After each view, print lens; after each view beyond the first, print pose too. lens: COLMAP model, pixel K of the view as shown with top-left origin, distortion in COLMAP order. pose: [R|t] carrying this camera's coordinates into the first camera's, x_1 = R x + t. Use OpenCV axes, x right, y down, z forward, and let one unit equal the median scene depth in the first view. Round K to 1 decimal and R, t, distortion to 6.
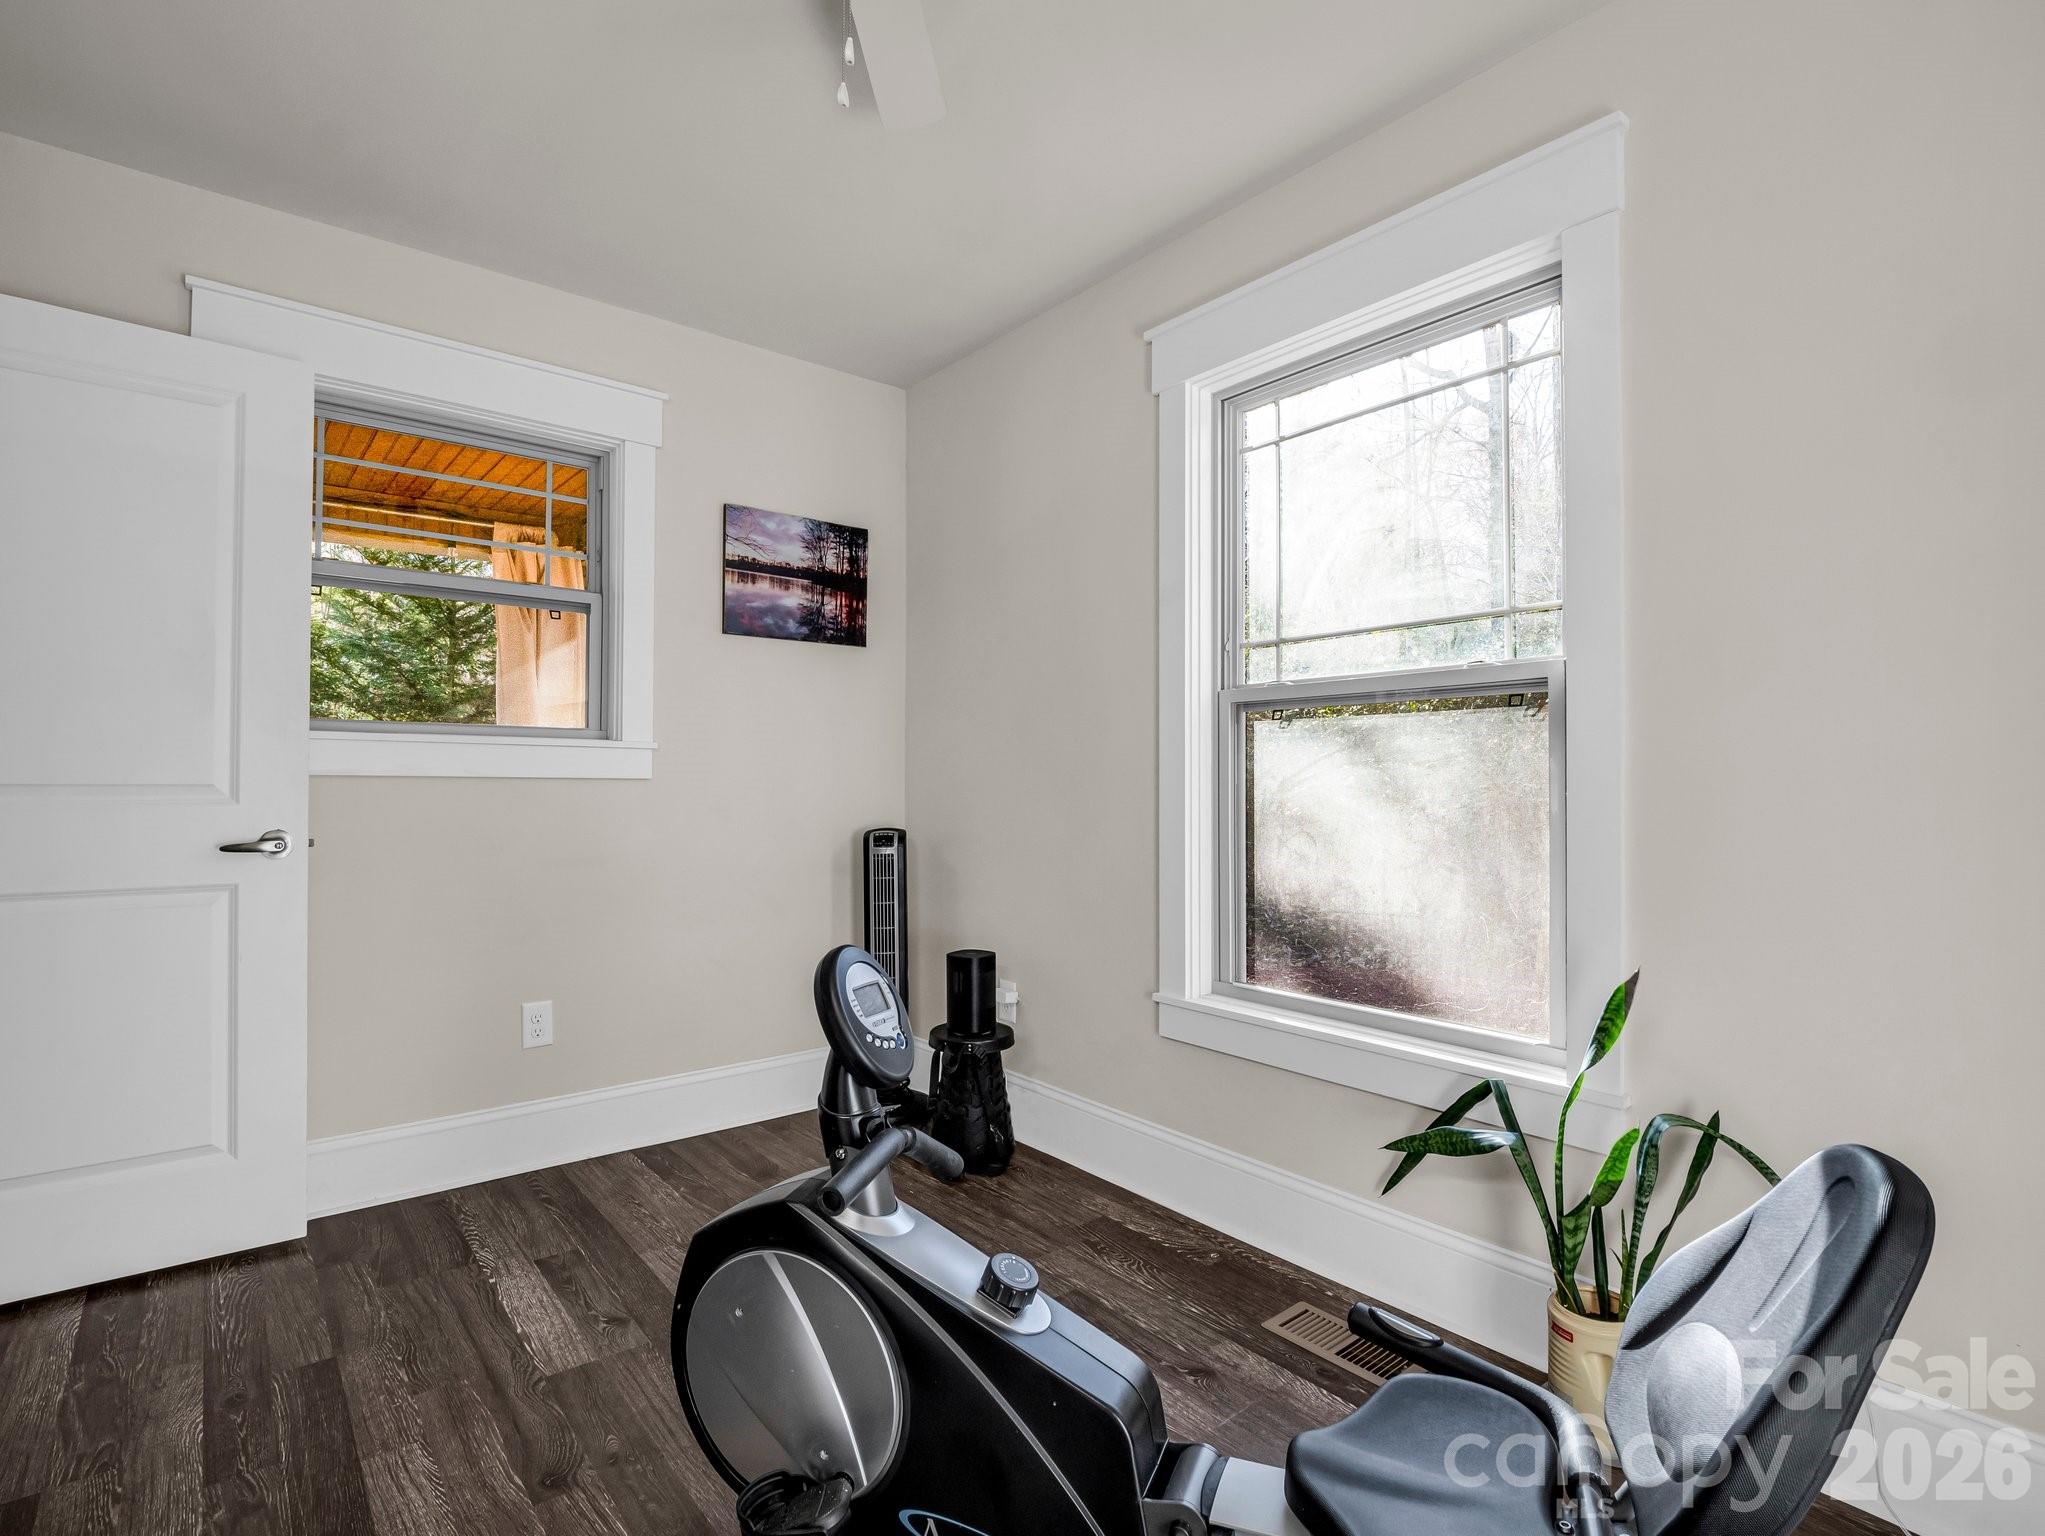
lens RADIAL K [[1007.3, 0, 1022.7], [0, 1007.3, 761.5], [0, 0, 1]] dist [-0.002751, -0.000594]
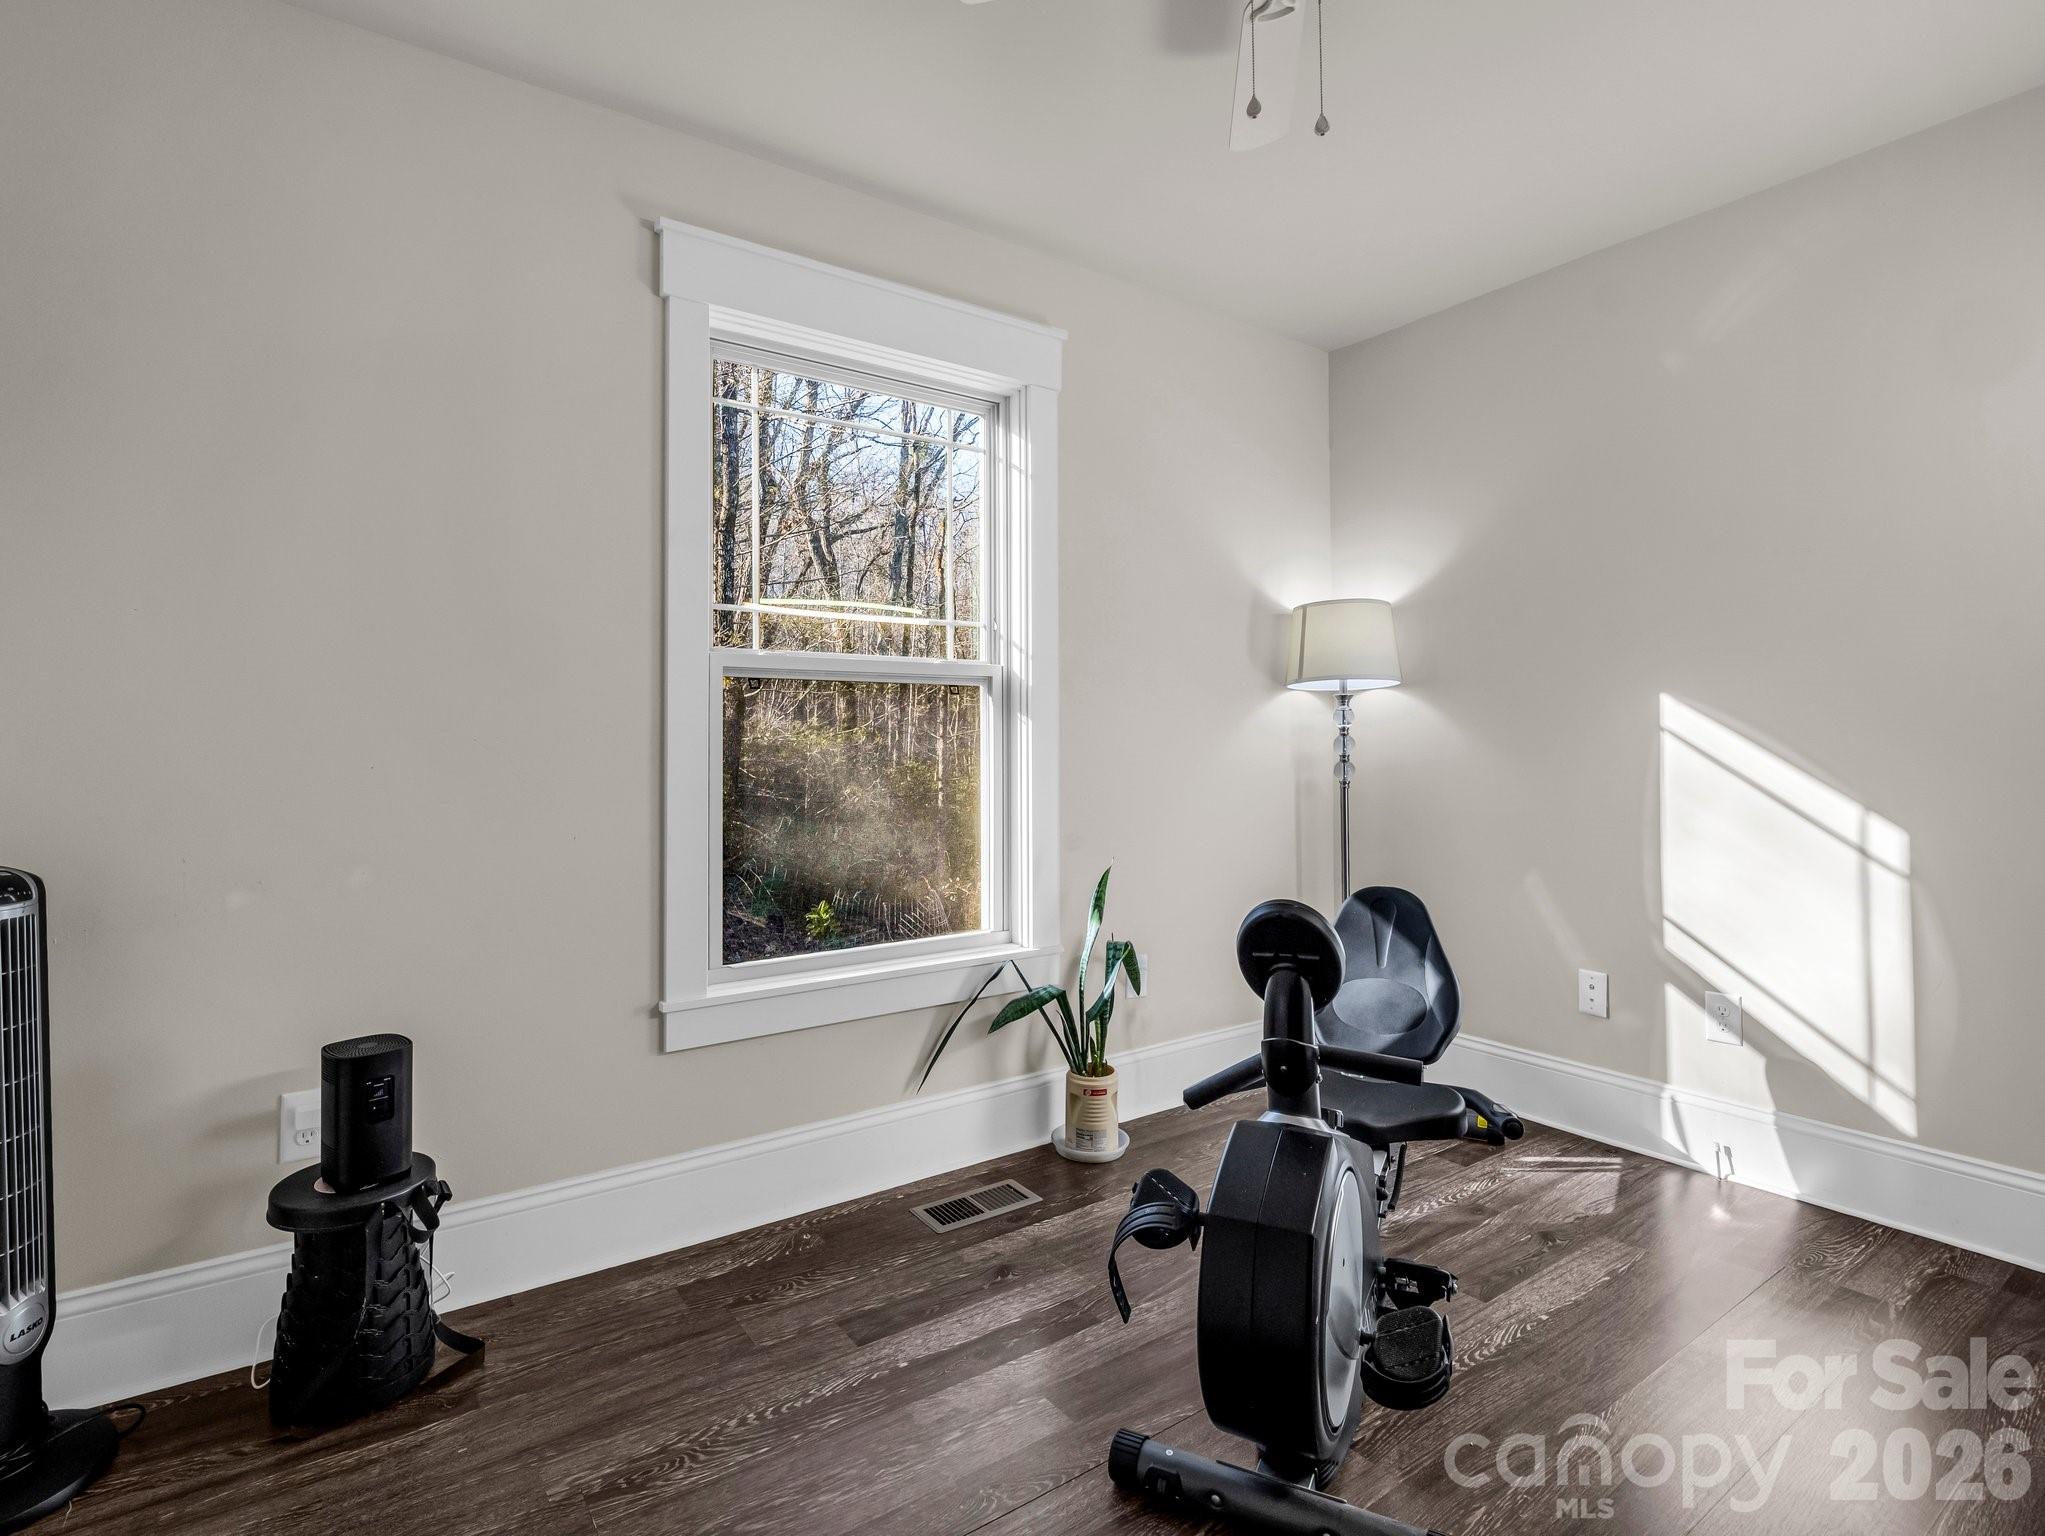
lens RADIAL K [[995.2, 0, 1022.8], [0, 995.2, 722.5], [0, 0, 1]] dist [0.000105, 0.000199]
pose [[0.091137, 0.017153, 0.995691, -0.787222], [-0.015582, 0.999754, -0.015797, 0.001570], [-0.995716, -0.014075, 0.091382, 0.728622]]
